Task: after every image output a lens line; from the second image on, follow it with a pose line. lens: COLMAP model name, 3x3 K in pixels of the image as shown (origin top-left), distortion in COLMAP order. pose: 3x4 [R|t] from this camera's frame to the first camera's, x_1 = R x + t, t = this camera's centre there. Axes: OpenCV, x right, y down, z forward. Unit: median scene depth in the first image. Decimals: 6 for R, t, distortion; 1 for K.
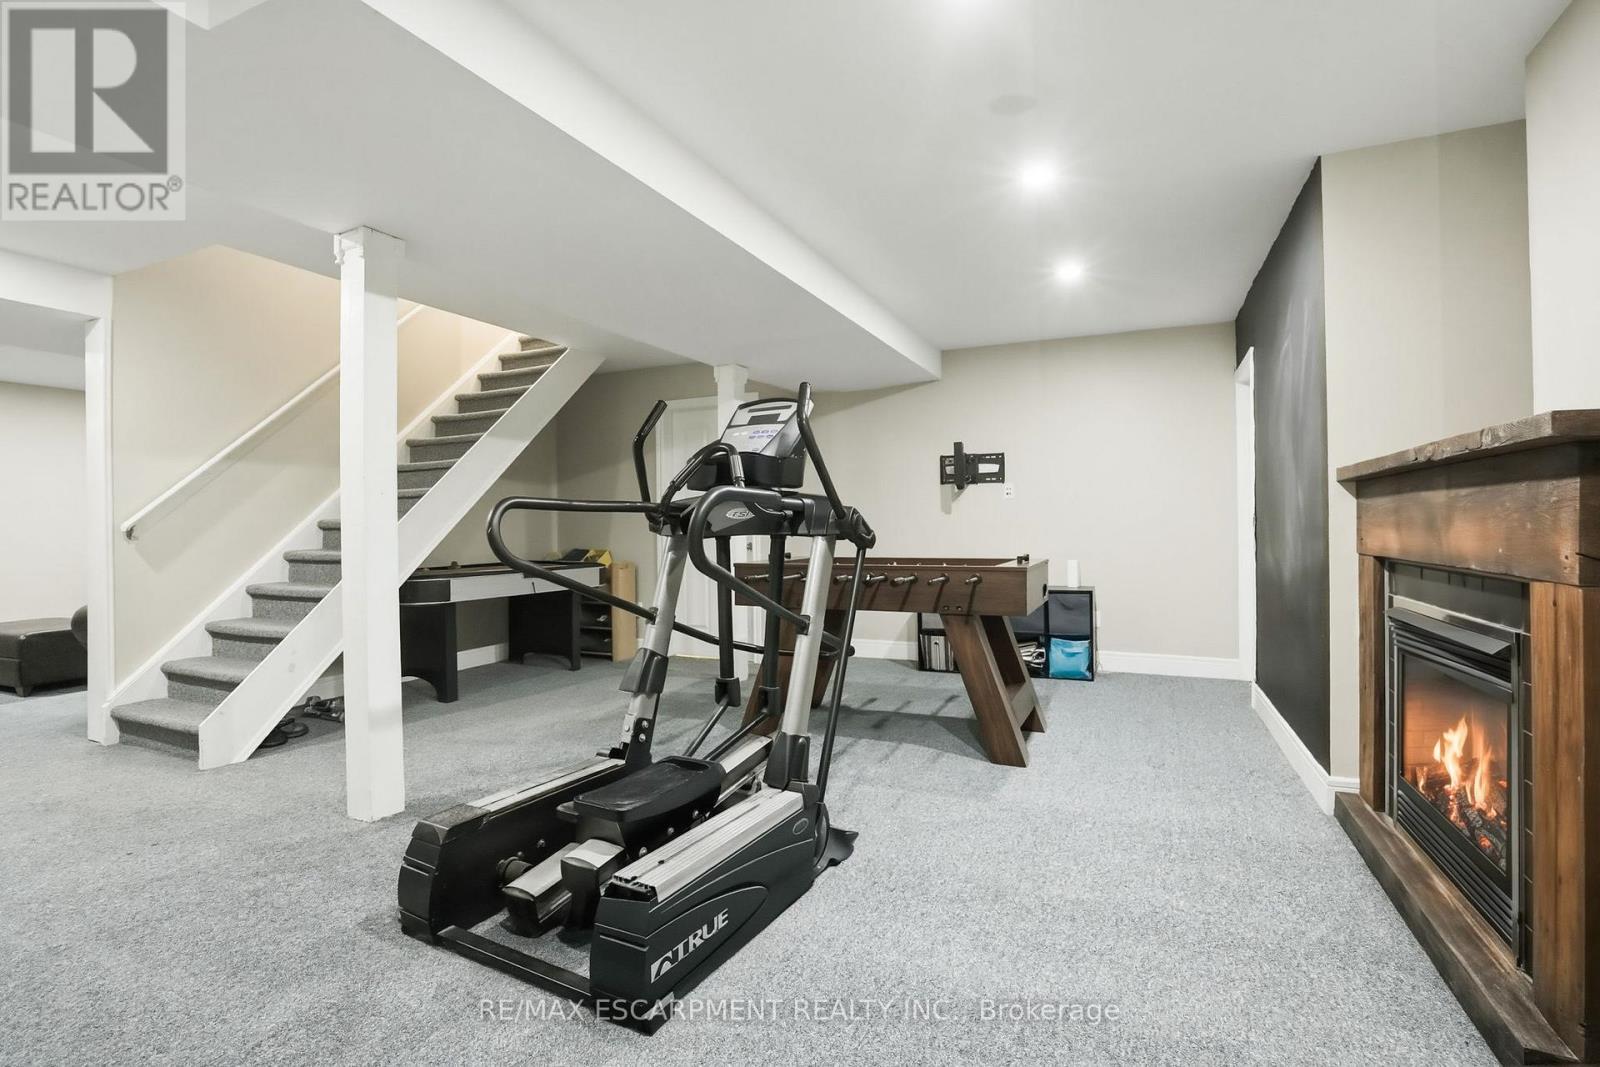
lens RADIAL K [[768.3, 0, 808.7], [0, 768.3, 515.9], [0, 0, 1]] dist [-0.053499, 0.001320]
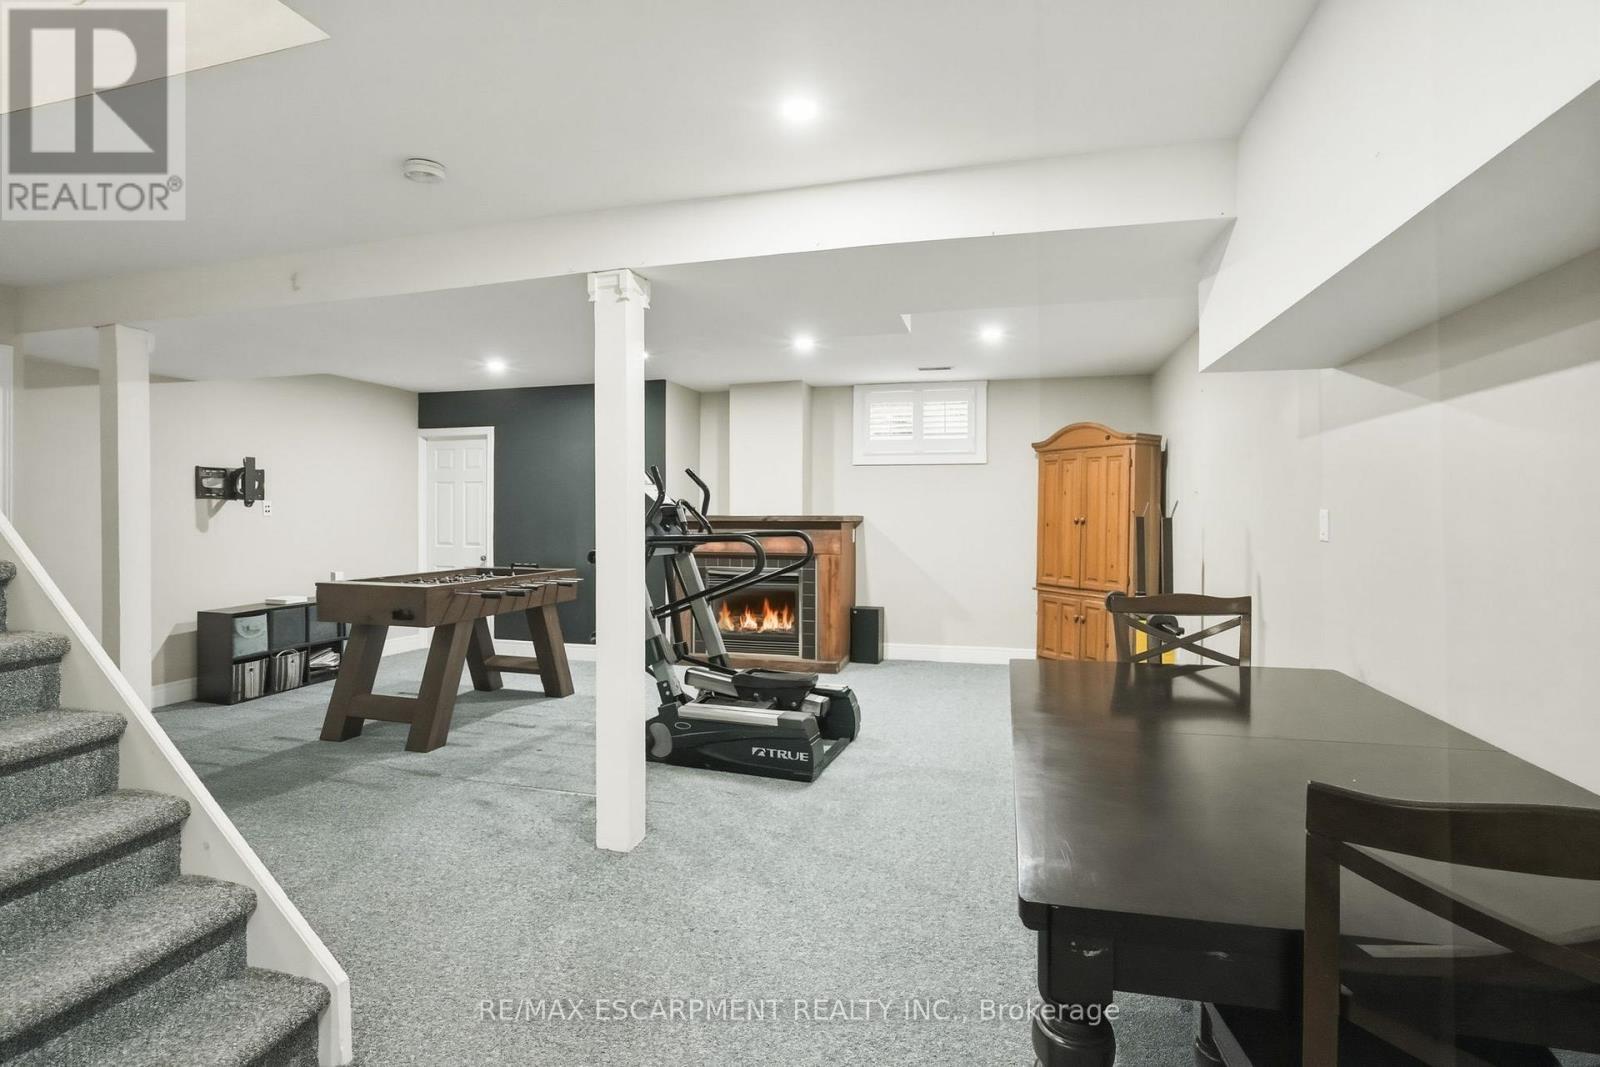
lens RADIAL K [[768.3, 0, 808.7], [0, 768.3, 515.9], [0, 0, 1]] dist [-0.053499, 0.001320]
pose [[-0.135045, -0.011058, 0.990778, -0.824453], [-0.002029, 0.999939, 0.010884, -0.033773], [-0.990837, -0.000541, -0.135059, 0.440051]]
